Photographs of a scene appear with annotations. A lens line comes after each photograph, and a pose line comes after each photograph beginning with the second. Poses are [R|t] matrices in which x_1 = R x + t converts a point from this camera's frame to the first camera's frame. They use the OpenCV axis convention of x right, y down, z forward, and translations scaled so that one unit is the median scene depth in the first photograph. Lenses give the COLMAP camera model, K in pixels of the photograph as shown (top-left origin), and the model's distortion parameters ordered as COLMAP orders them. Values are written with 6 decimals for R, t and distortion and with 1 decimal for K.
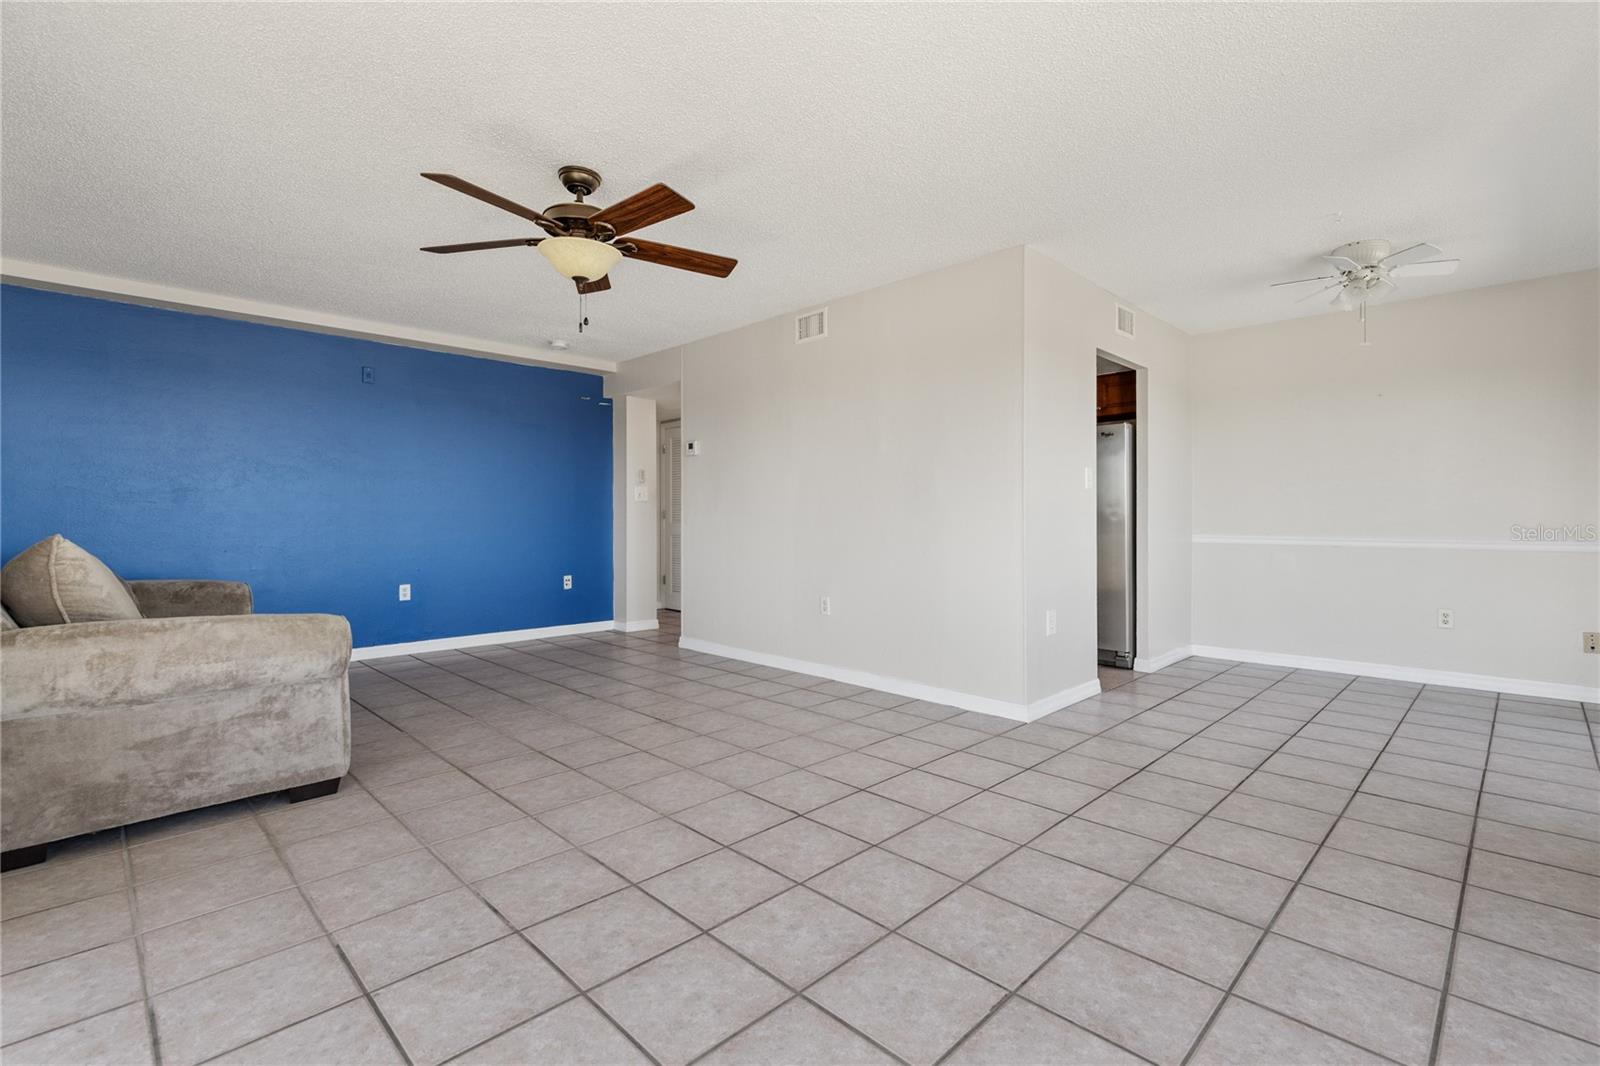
lens RADIAL K [[720.1, 0, 805.4], [0, 720.1, 518.1], [0, 0, 1]] dist [0.003134, -0.000085]
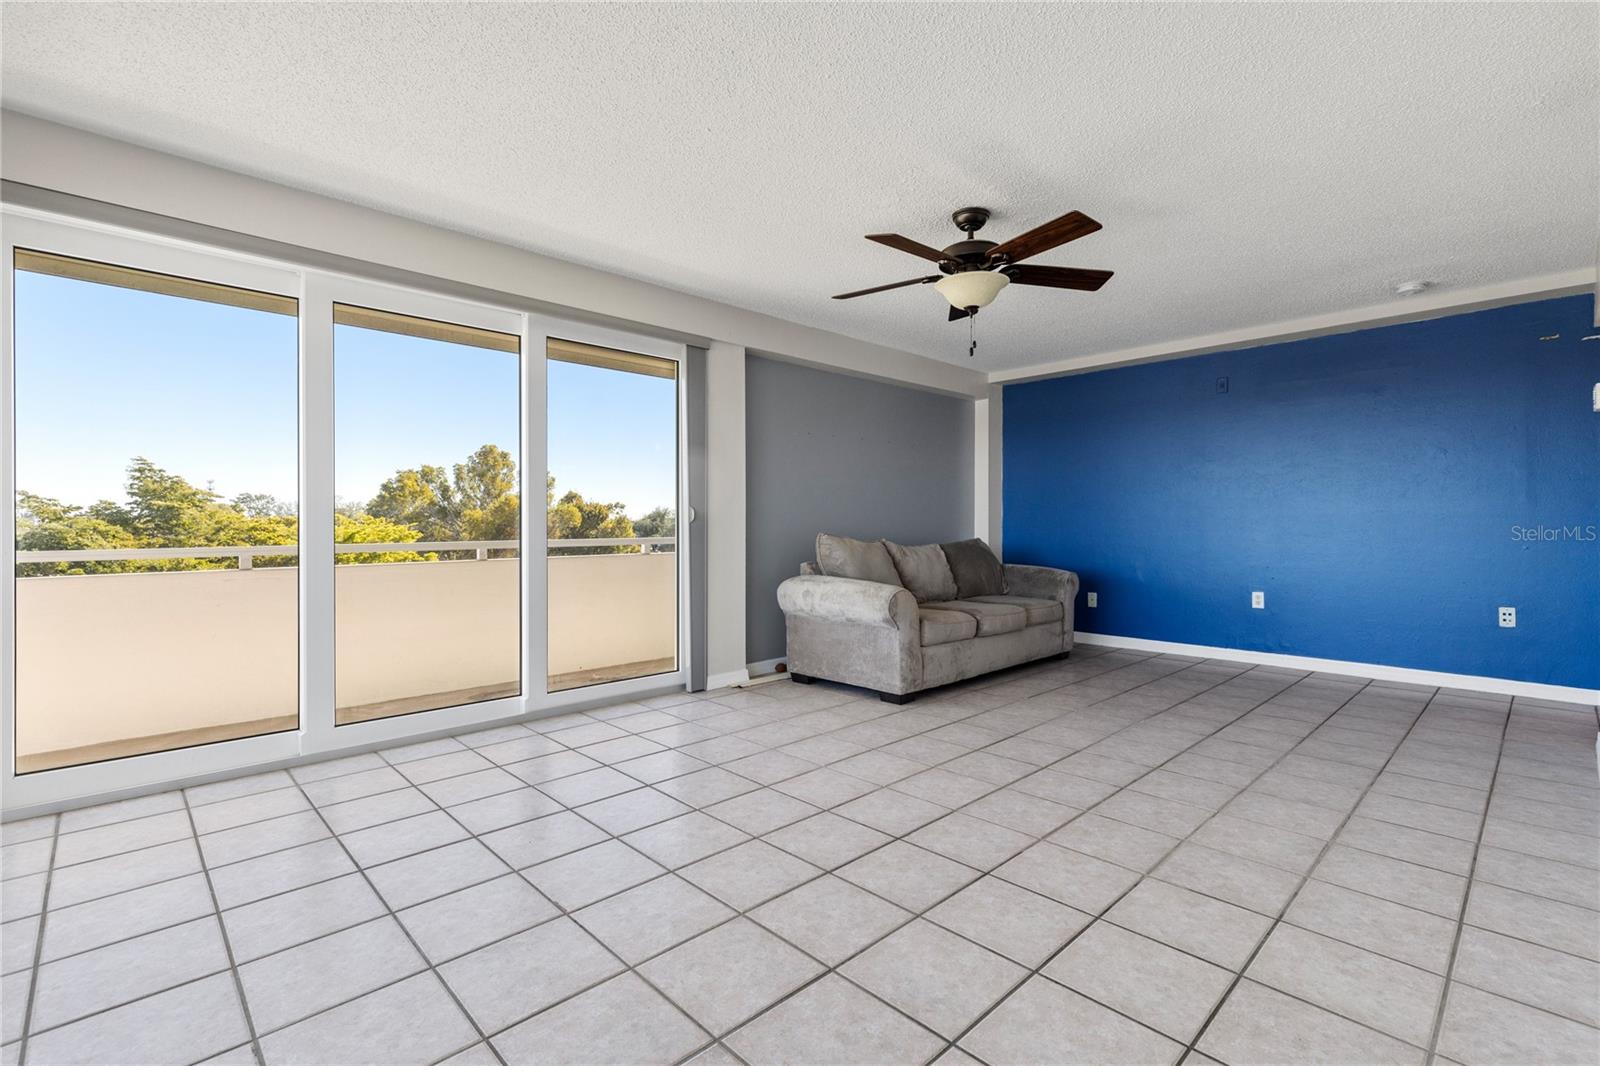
lens RADIAL K [[719.7, 0, 801.1], [0, 719.7, 526.4], [0, 0, 1]] dist [0.002013, -0.000091]
pose [[-0.021646, 0.001901, -0.999764, 0.808757], [0.001800, 0.999997, 0.001863, 0.001872], [0.999764, -0.001760, -0.021650, 0.770798]]
